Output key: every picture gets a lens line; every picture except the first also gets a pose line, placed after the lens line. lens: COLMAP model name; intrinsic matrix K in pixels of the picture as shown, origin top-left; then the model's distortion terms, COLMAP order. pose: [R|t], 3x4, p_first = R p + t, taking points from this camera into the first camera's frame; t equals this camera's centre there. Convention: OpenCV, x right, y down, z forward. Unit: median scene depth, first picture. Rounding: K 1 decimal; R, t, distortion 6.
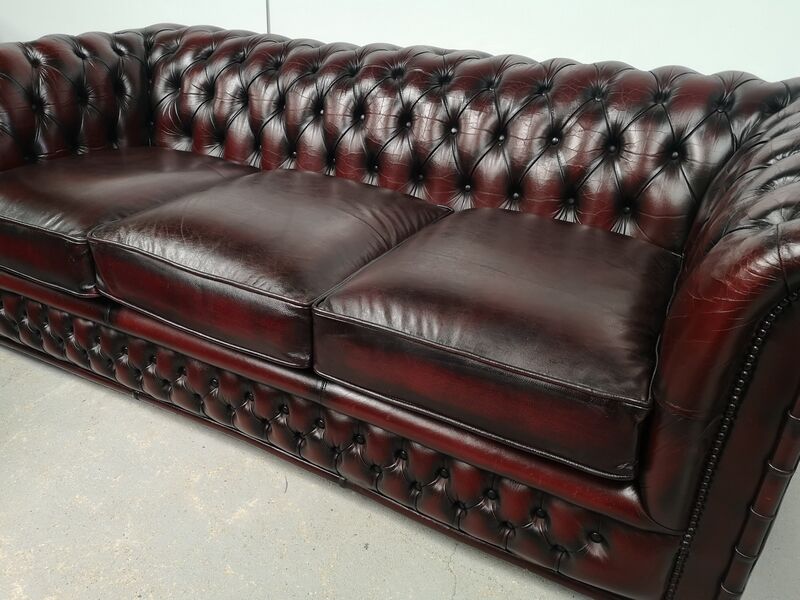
lens RADIAL K [[616.0, 0, 400.9], [0, 616.0, 303.8], [0, 0, 1]] dist [0.030413, -0.043280]
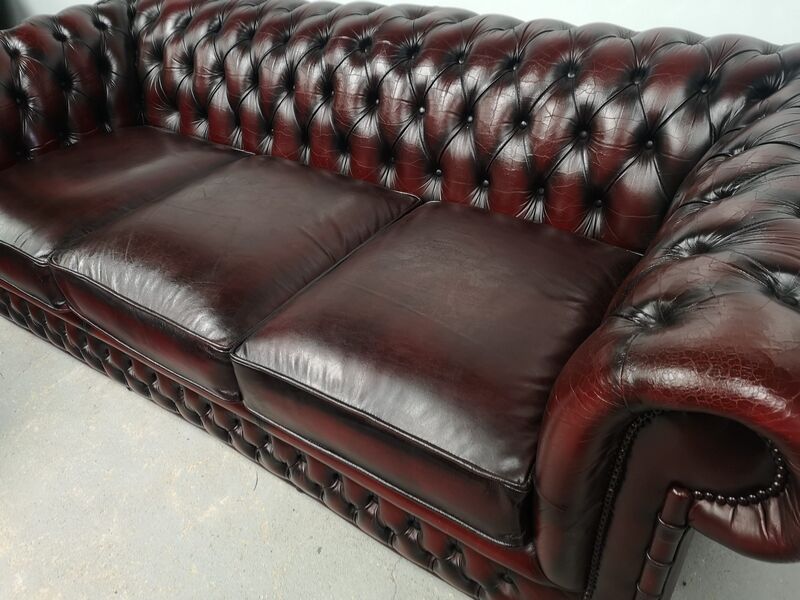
lens RADIAL K [[616.0, 0, 407.6], [0, 616.0, 296.0], [0, 0, 1]] dist [0.030413, -0.043280]
pose [[0.990676, -0.013669, -0.135552, 0.199776], [0.036519, 0.985186, 0.167553, -0.172875], [0.131253, -0.170941, 0.976500, 0.043895]]
